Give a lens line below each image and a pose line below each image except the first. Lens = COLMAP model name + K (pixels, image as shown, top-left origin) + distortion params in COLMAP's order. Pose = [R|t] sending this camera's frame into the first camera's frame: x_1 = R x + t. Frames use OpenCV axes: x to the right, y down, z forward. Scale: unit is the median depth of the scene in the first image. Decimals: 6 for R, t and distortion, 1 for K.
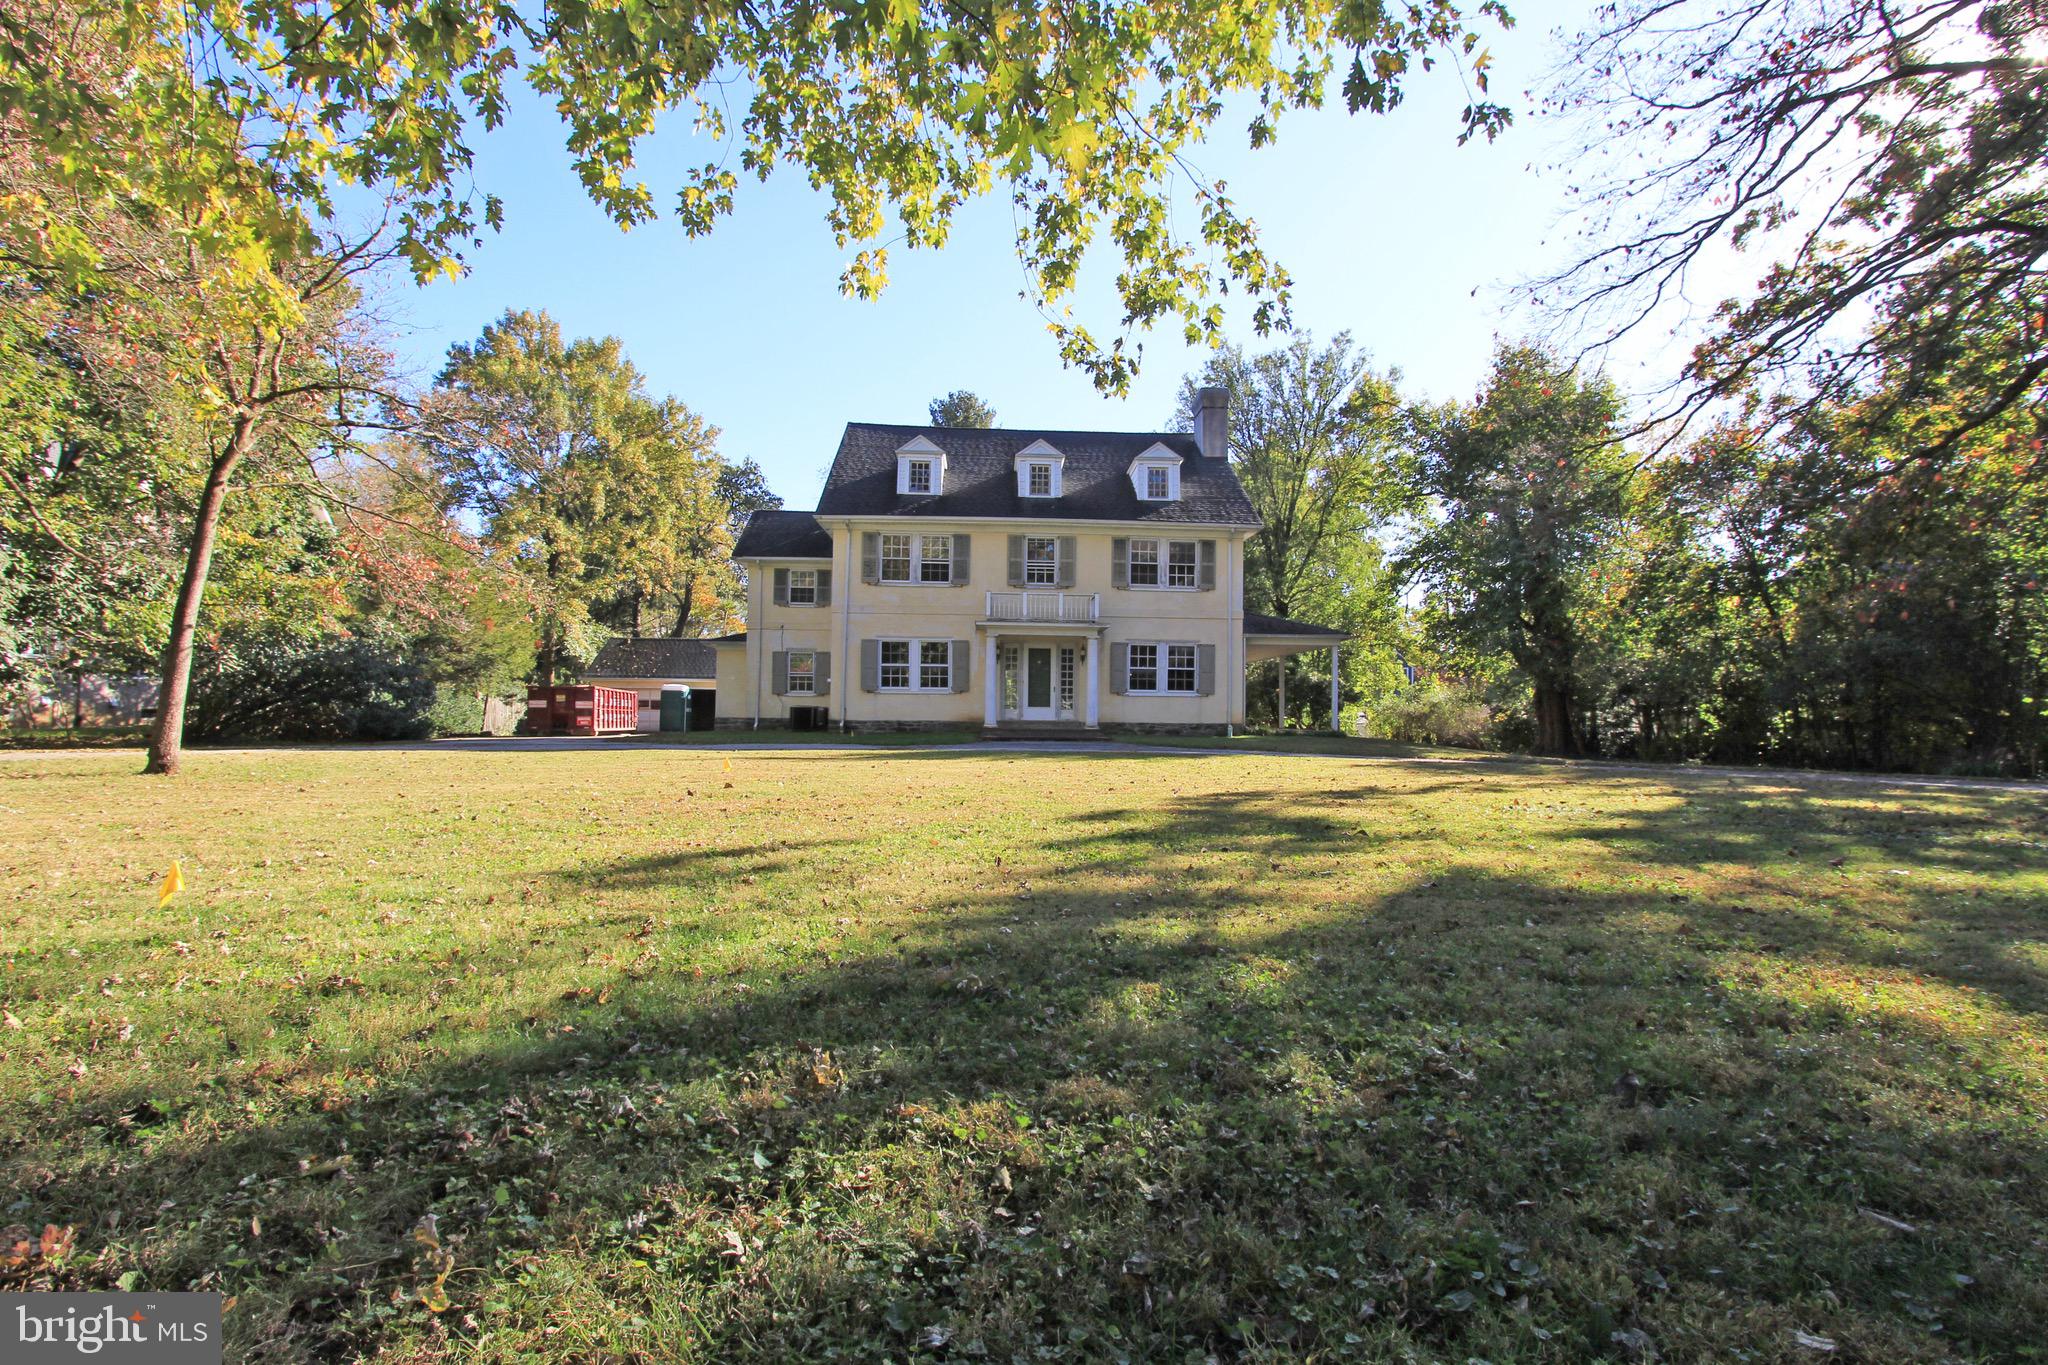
lens RADIAL K [[924.7, 0, 1024.0], [0, 924.7, 682.5], [0, 0, 1]] dist [-0.020710, 0.000571]
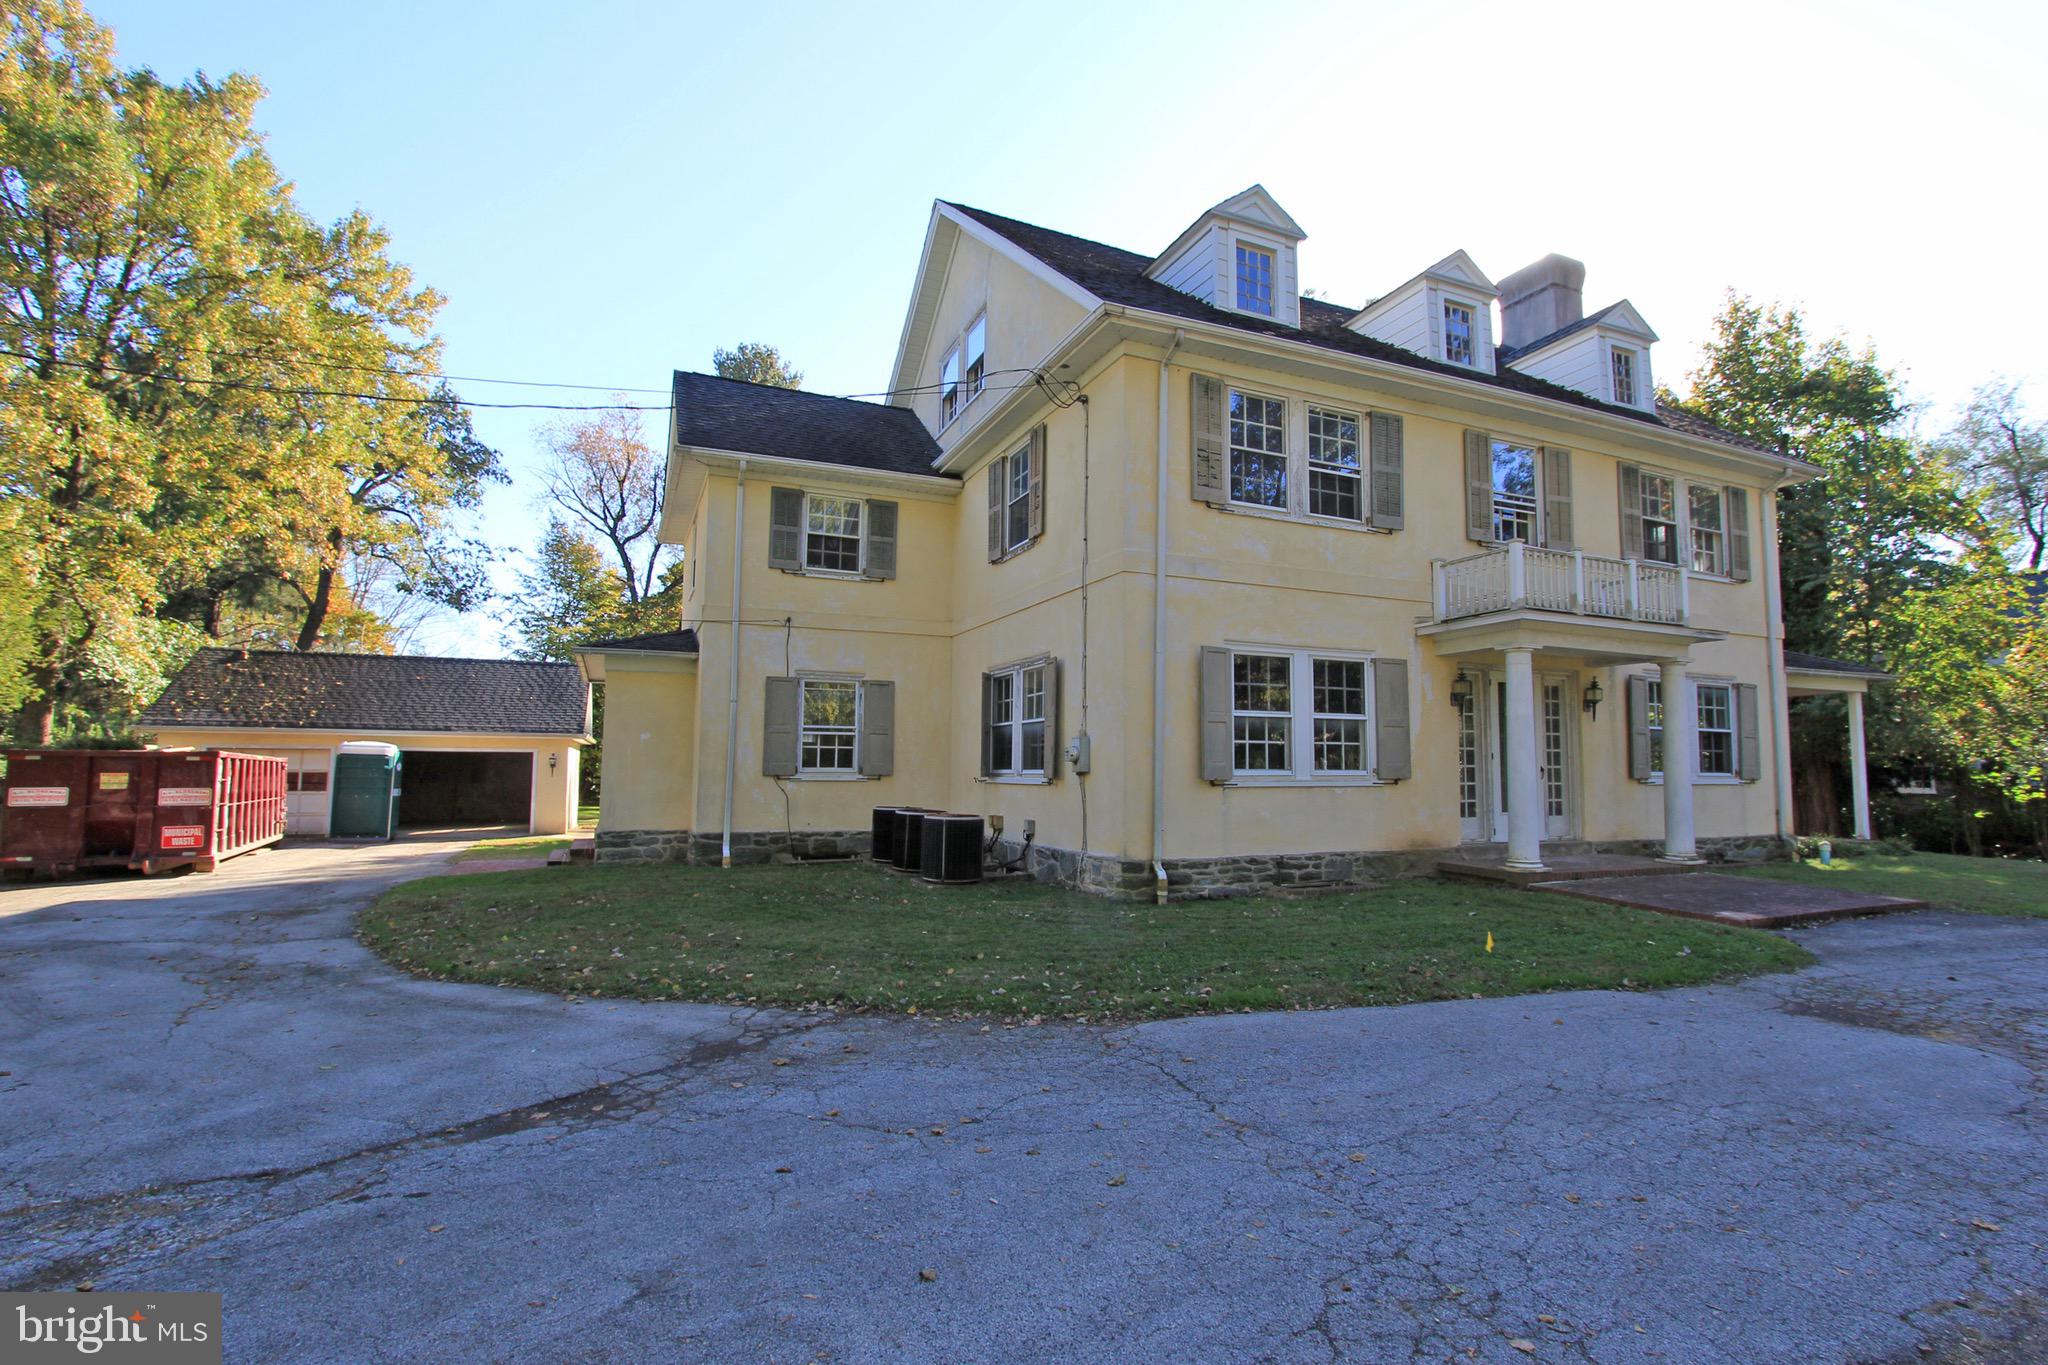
lens RADIAL K [[961.3, 0, 1024.0], [0, 961.3, 682.5], [0, 0, 1]] dist [-0.011589, 0.000877]
pose [[0.938788, 0.028533, 0.343312, -0.278316], [-0.010208, 0.998430, -0.055068, -0.006565], [-0.344344, 0.048192, 0.937606, 0.481219]]
